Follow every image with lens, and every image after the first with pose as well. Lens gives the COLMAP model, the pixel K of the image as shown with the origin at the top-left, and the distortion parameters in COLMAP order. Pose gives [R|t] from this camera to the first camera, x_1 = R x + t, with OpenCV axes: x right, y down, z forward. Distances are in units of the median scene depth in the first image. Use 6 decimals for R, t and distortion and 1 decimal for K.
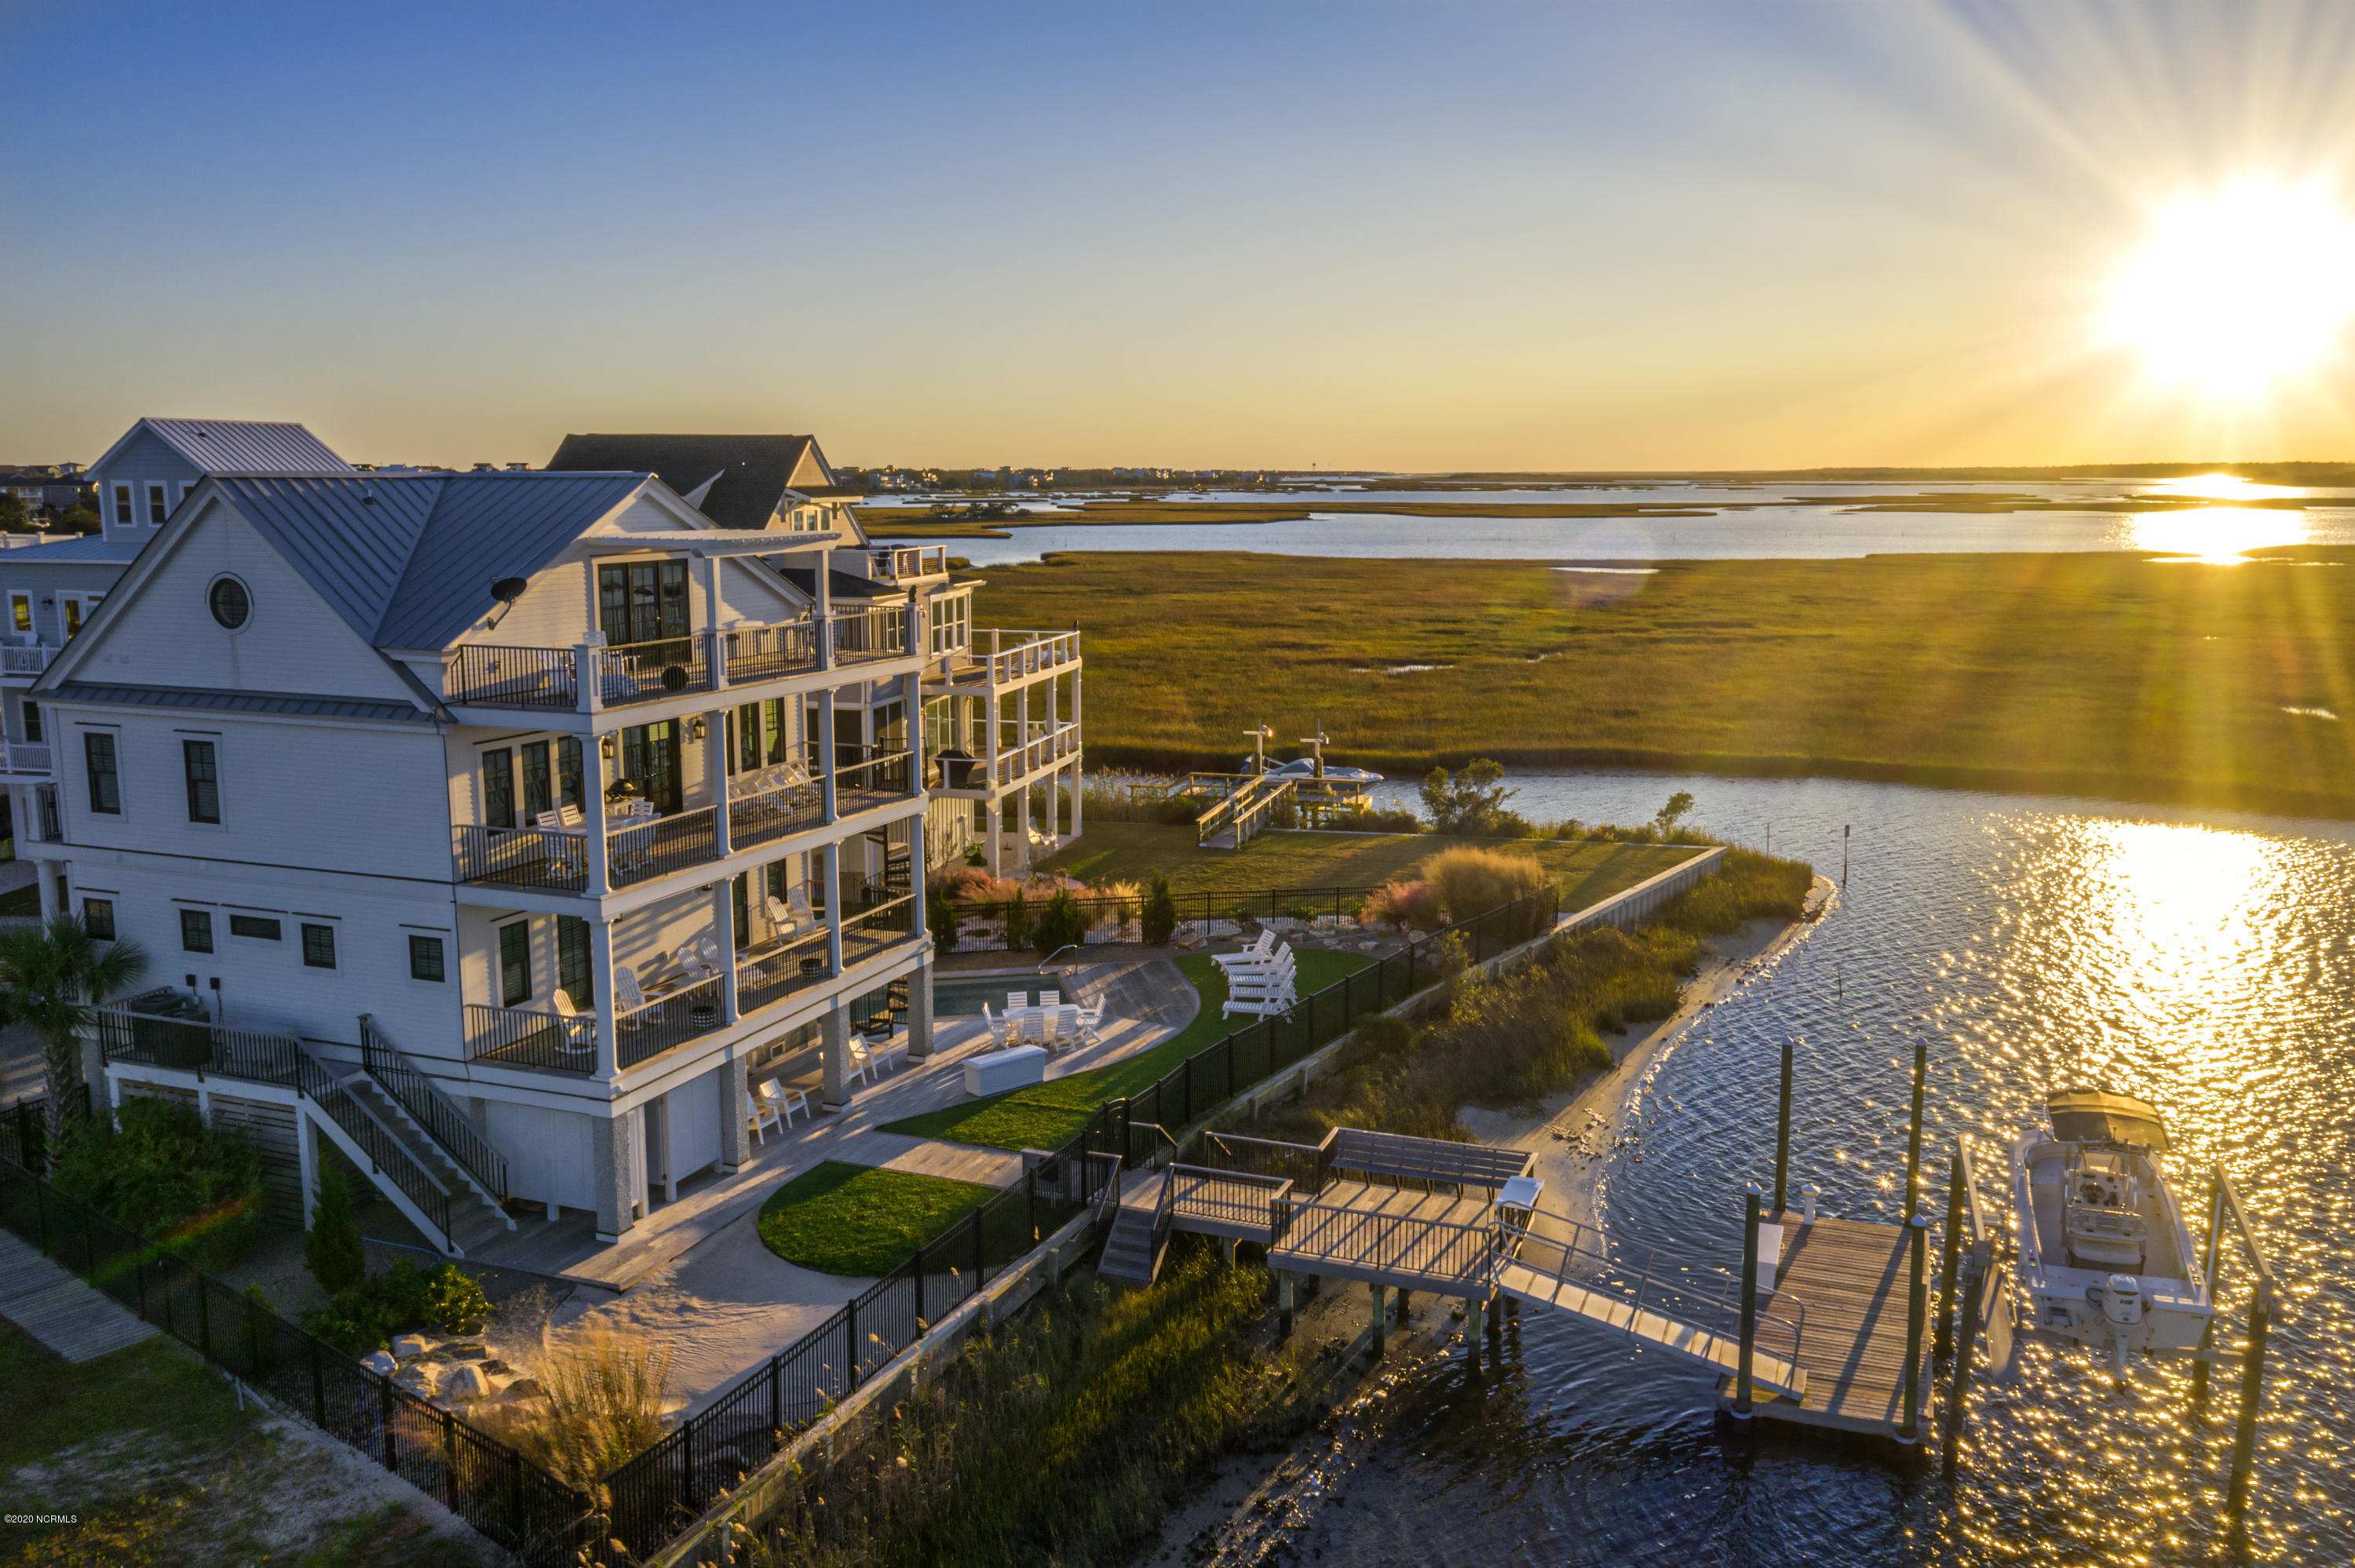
lens RADIAL K [[1891.5, 0, 1188.0], [0, 1891.5, 787.2], [0, 0, 1]] dist [-0.004881, -0.000146]
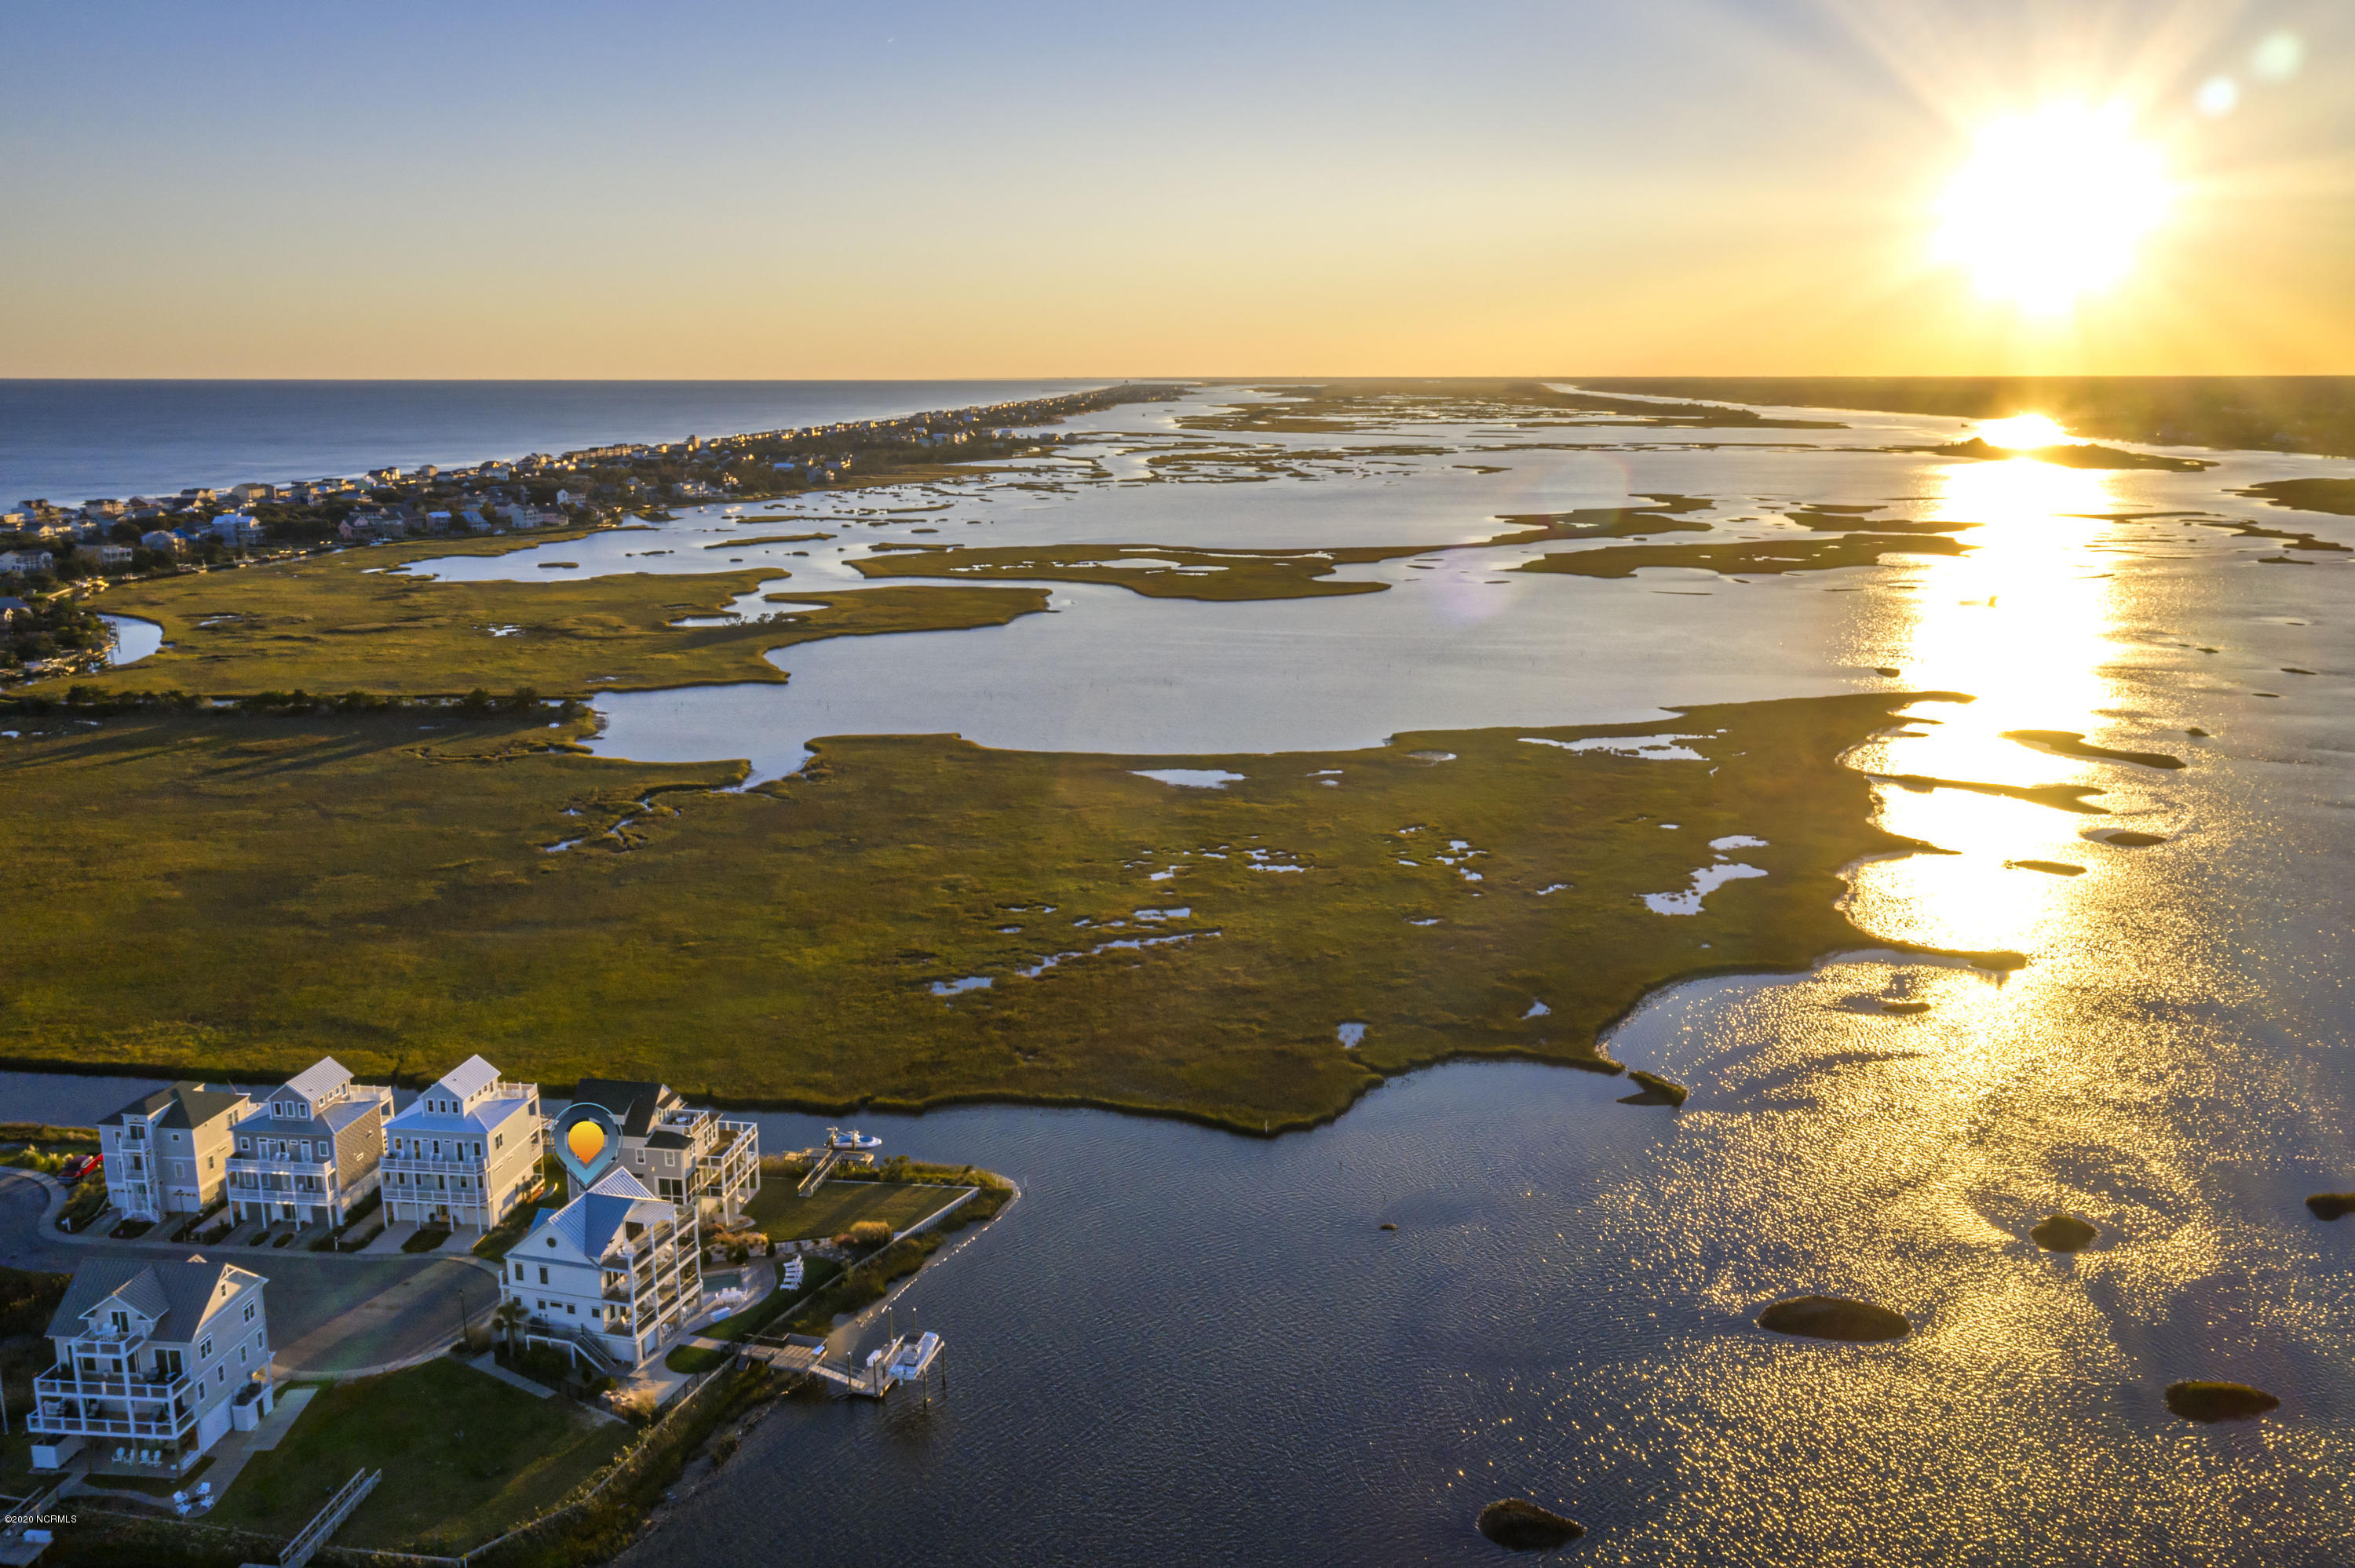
lens RADIAL K [[1891.5, 0, 1188.0], [0, 1891.5, 787.2], [0, 0, 1]] dist [-0.004881, -0.000146]
pose [[0.995271, -0.019984, 0.095056, 0.676379], [0.015816, 0.998889, 0.044400, -1.433408], [-0.095838, -0.042686, 0.994481, -3.886827]]
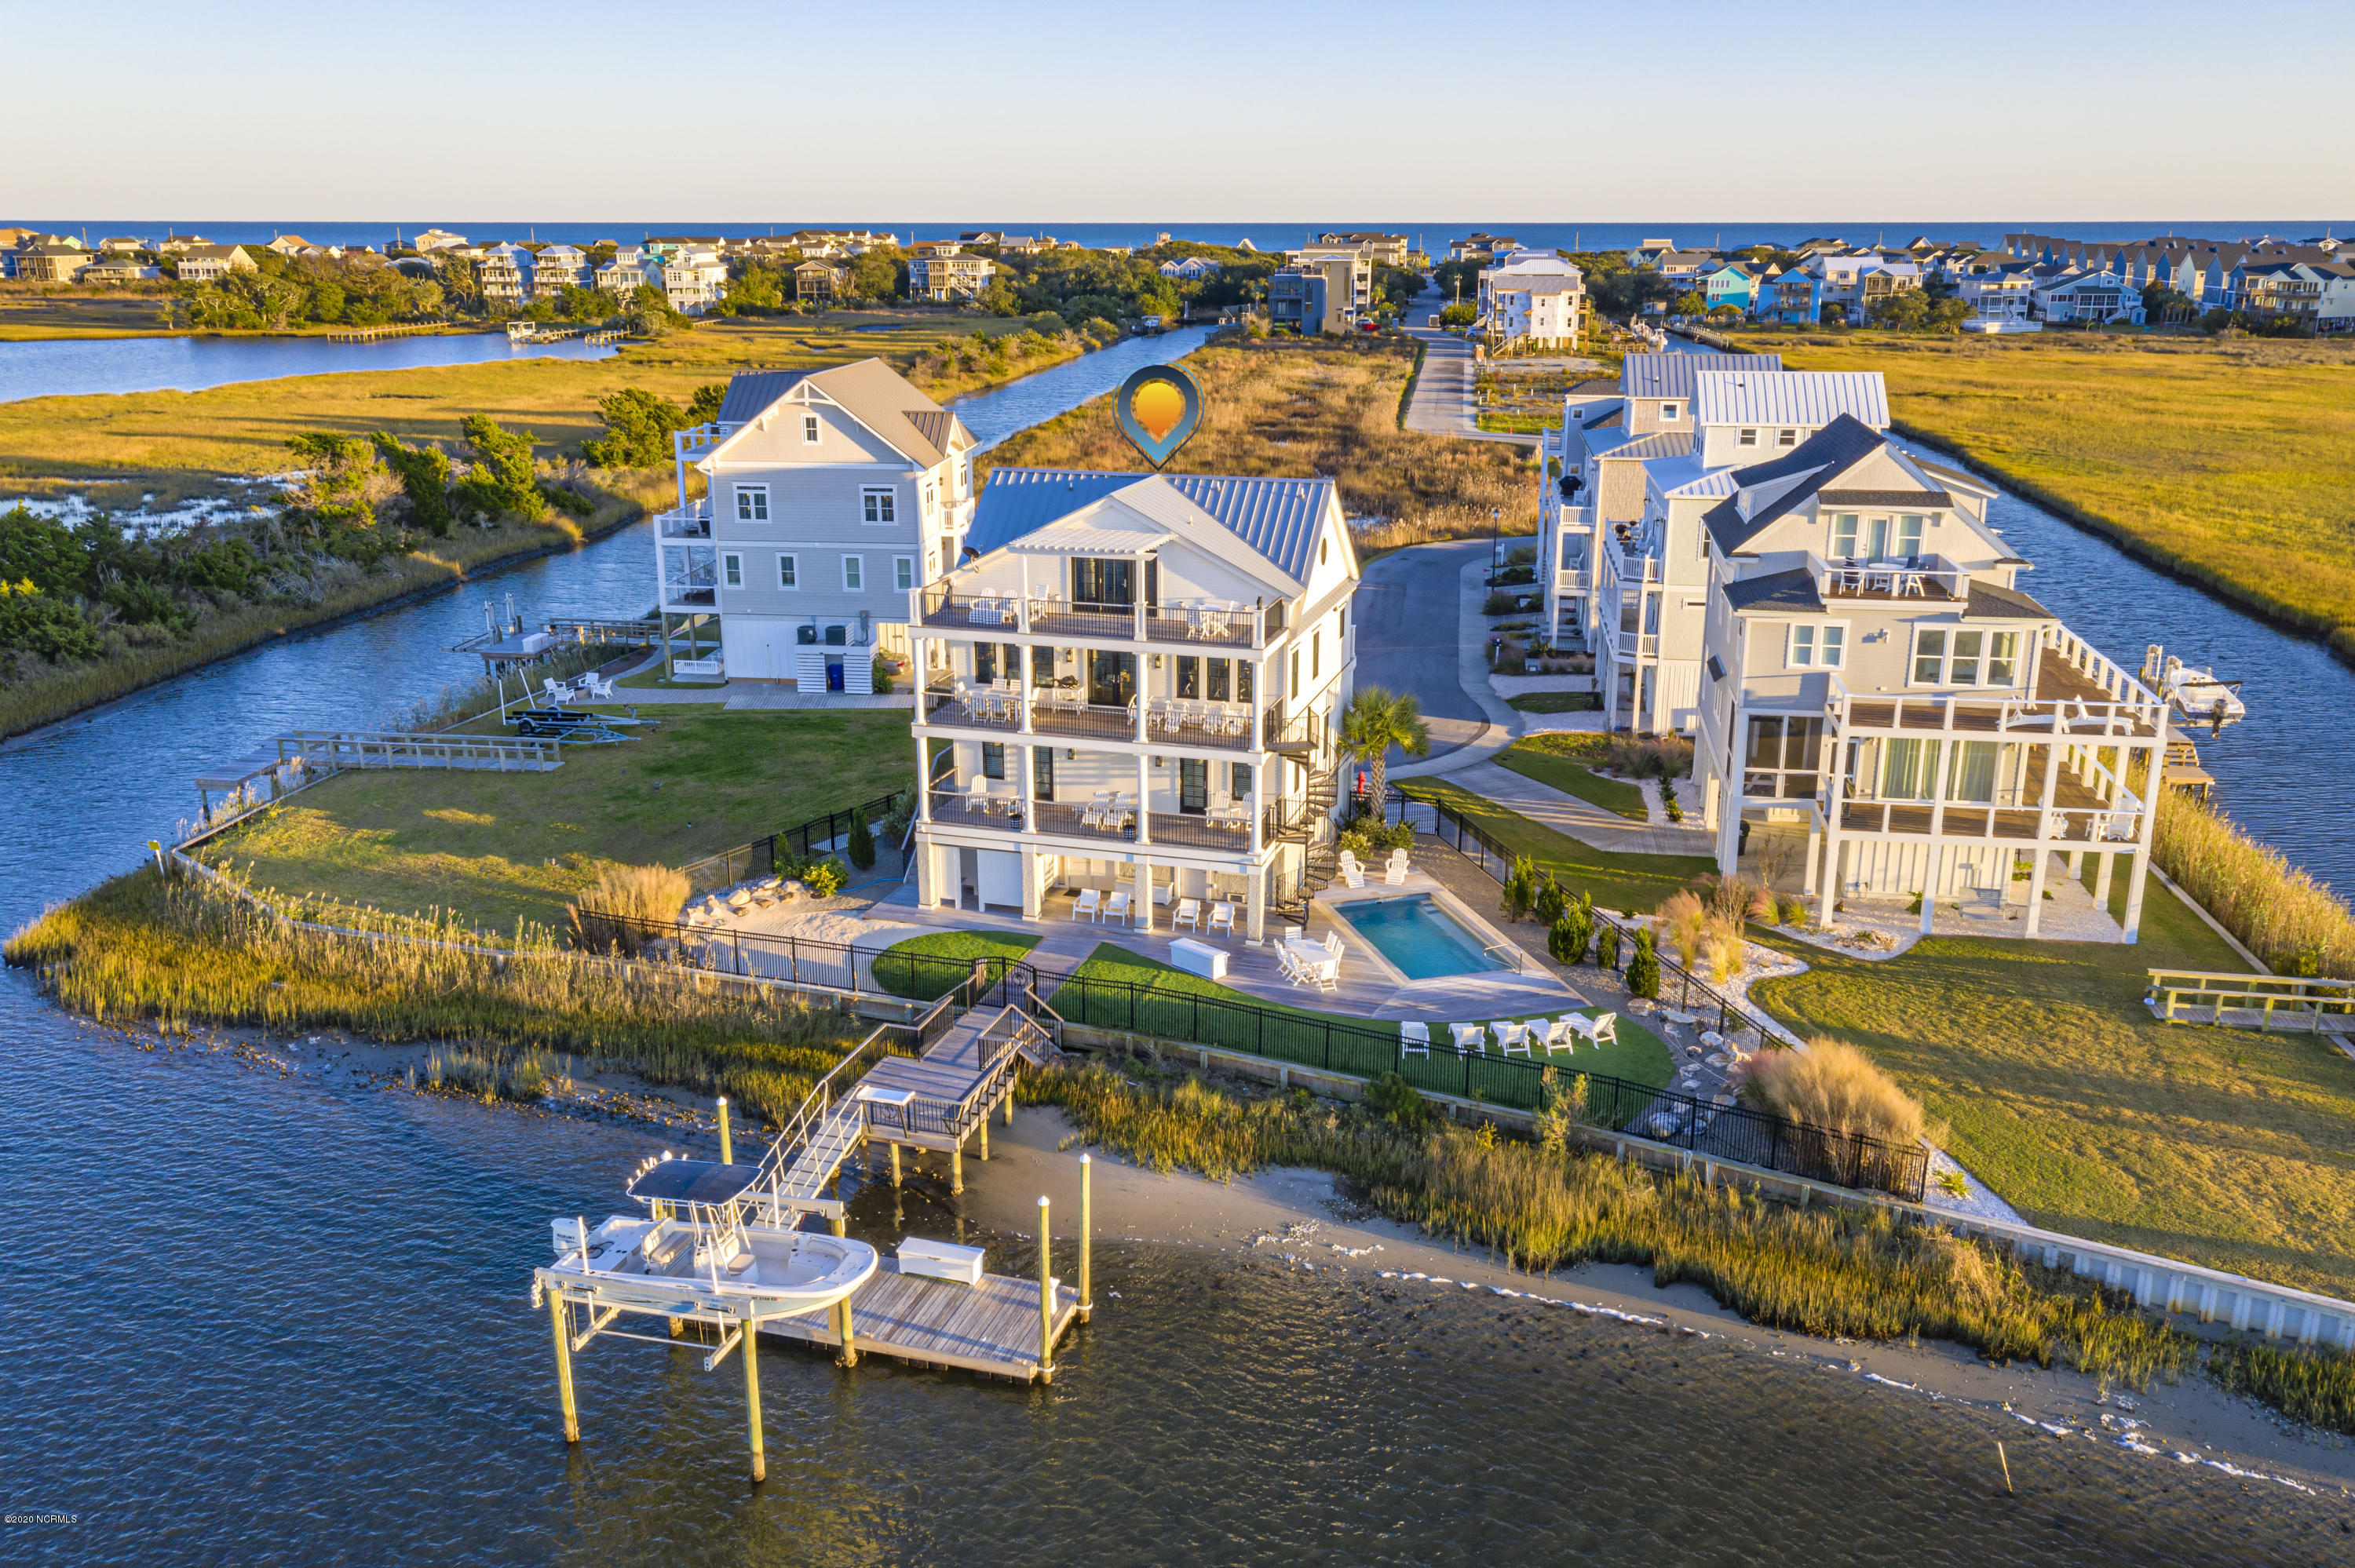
lens RADIAL K [[1891.5, 0, 1188.0], [0, 1891.5, 787.2], [0, 0, 1]] dist [-0.004881, -0.000146]
pose [[0.081630, 0.286216, -0.954682, 1.378938], [-0.166508, 0.948333, 0.270075, -0.393491], [0.982655, 0.136916, 0.125070, 0.958502]]
